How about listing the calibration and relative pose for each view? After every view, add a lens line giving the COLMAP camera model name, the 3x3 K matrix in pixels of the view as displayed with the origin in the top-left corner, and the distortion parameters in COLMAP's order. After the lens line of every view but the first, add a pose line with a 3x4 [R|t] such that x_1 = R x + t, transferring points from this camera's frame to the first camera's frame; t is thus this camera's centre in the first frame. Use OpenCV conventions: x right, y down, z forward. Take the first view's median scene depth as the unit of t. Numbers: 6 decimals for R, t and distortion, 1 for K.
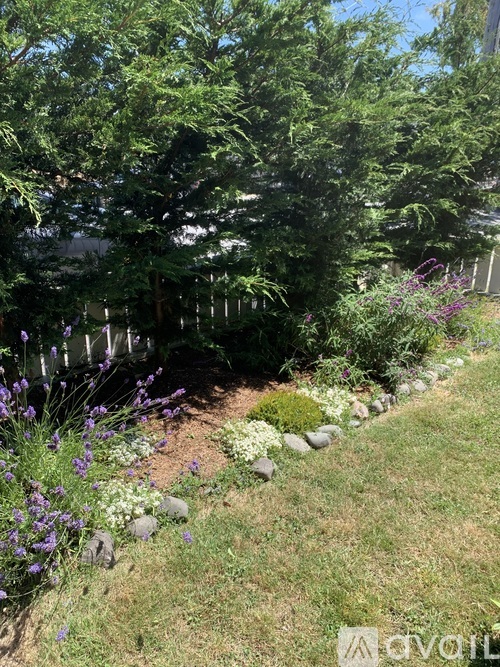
lens RADIAL K [[507.1, 0, 249.9], [0, 507.1, 332.4], [0, 0, 1]] dist [-0.004455, -0.002715]
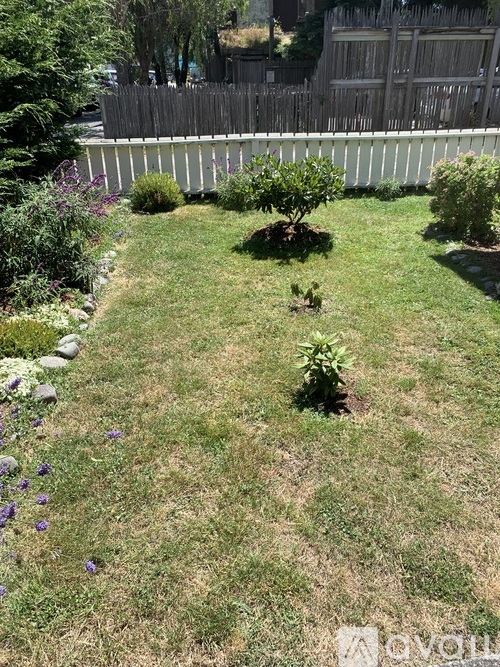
lens RADIAL K [[507.1, 0, 249.8], [0, 507.1, 333.6], [0, 0, 1]] dist [-0.004455, -0.002715]
pose [[0.615544, -0.376559, 0.692322, -0.327195], [0.269210, 0.926090, 0.264353, 0.011690], [-0.740697, 0.023659, 0.671423, 0.060367]]
